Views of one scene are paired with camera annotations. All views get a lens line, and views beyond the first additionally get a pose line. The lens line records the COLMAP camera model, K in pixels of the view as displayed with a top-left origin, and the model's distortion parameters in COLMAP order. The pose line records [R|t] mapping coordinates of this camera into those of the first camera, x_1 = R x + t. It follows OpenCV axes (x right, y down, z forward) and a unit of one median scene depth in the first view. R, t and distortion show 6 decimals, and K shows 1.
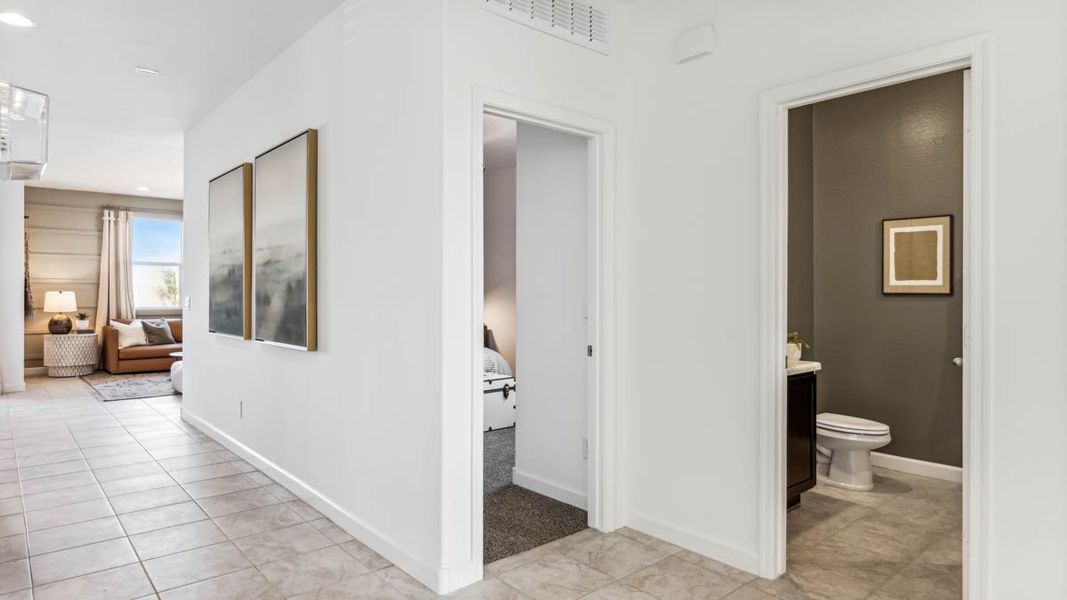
lens RADIAL K [[635.6, 0, 561.8], [0, 635.6, 285.3], [0, 0, 1]] dist [-0.005956, 0.001432]
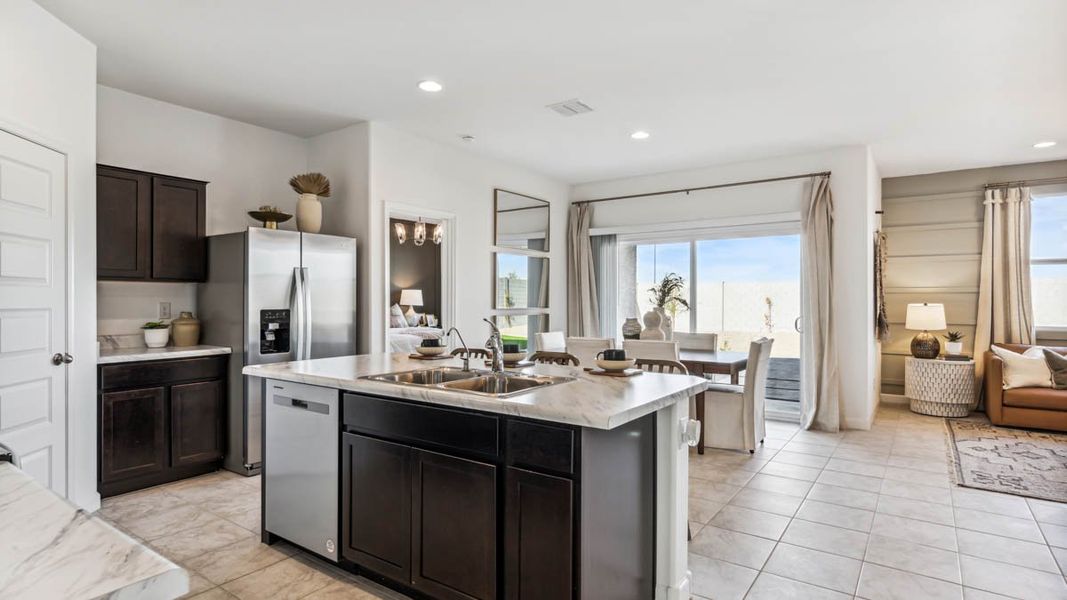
lens RADIAL K [[553.0, 0, 524.9], [0, 553.0, 300.7], [0, 0, 1]] dist [-0.005592, -0.003320]
pose [[0.202061, 0.000854, -0.979373, -0.224068], [0.000039, 1.000000, 0.000880, 0.006145], [0.979373, -0.000216, 0.202061, 0.373661]]
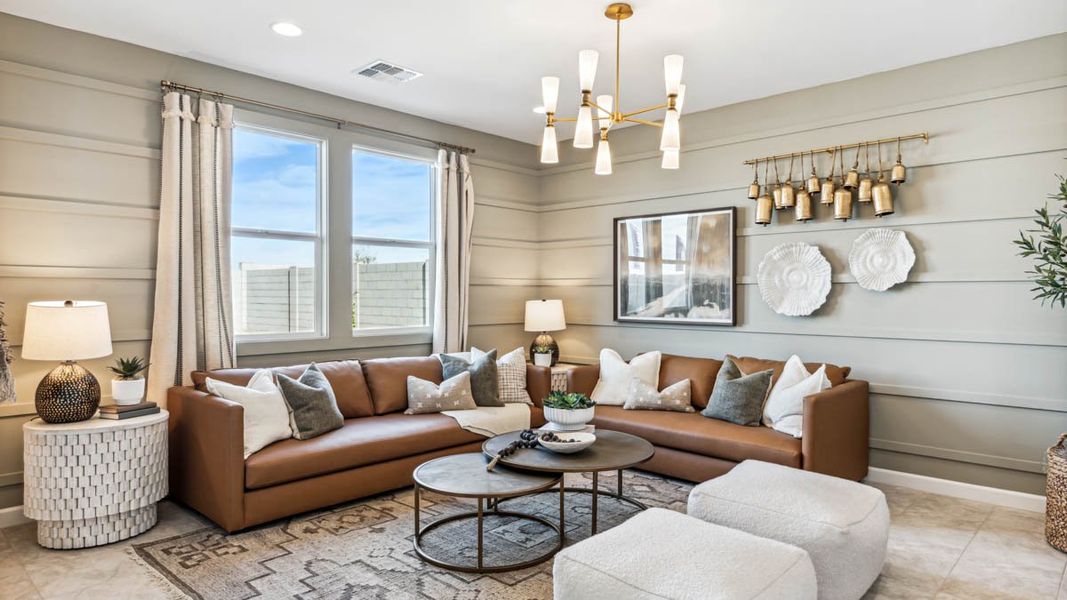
lens RADIAL K [[635.6, 0, 533.3], [0, 635.6, 298.8], [0, 0, 1]] dist [-0.005956, 0.001432]
pose [[0.997552, -0.002257, 0.069892, -0.543282], [0.001588, 0.999952, 0.009620, 0.006006], [-0.069911, -0.009486, 0.997508, 0.612848]]
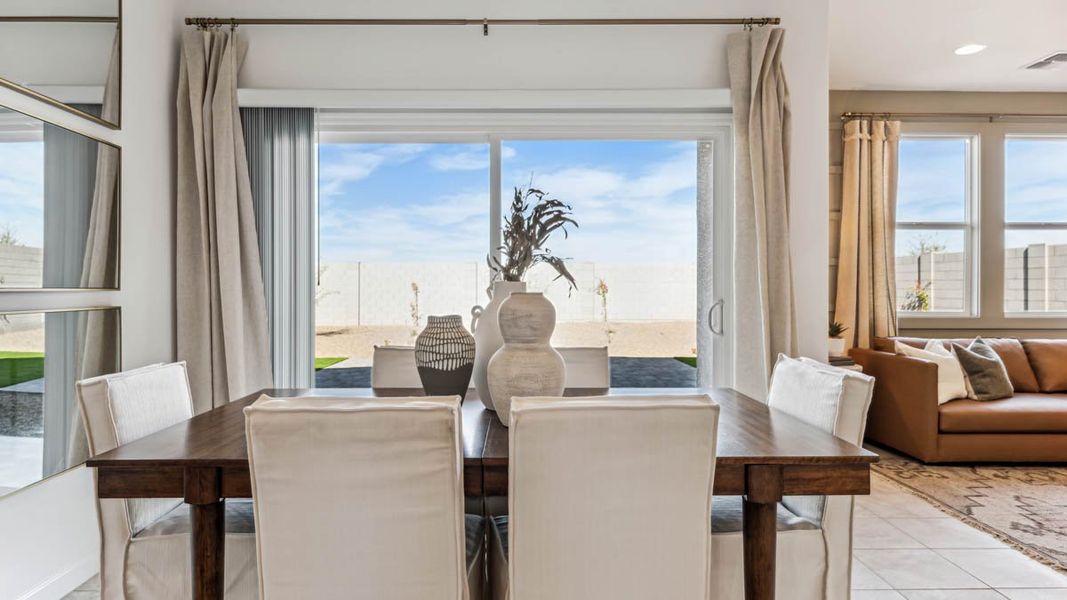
lens RADIAL K [[635.6, 0, 517.4], [0, 635.6, 290.3], [0, 0, 1]] dist [-0.005956, 0.001432]
pose [[0.742383, 0.000079, -0.669975, -0.600395], [0.001986, 0.999995, 0.002319, 0.016158], [0.669972, -0.003052, 0.742380, 0.458494]]
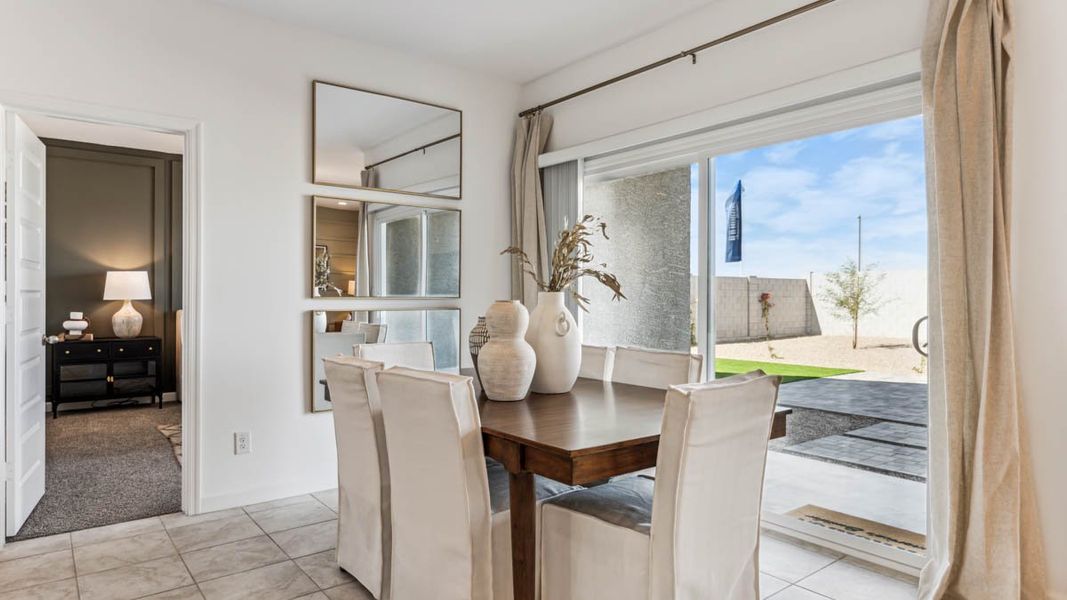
lens RADIAL K [[635.6, 0, 536.1], [0, 635.6, 301.7], [0, 0, 1]] dist [-0.005956, 0.001432]
pose [[-0.071460, 0.008303, -0.997409, -0.464384], [0.000873, 0.999965, 0.008262, 0.014830], [0.997443, -0.000280, -0.071465, 0.639274]]
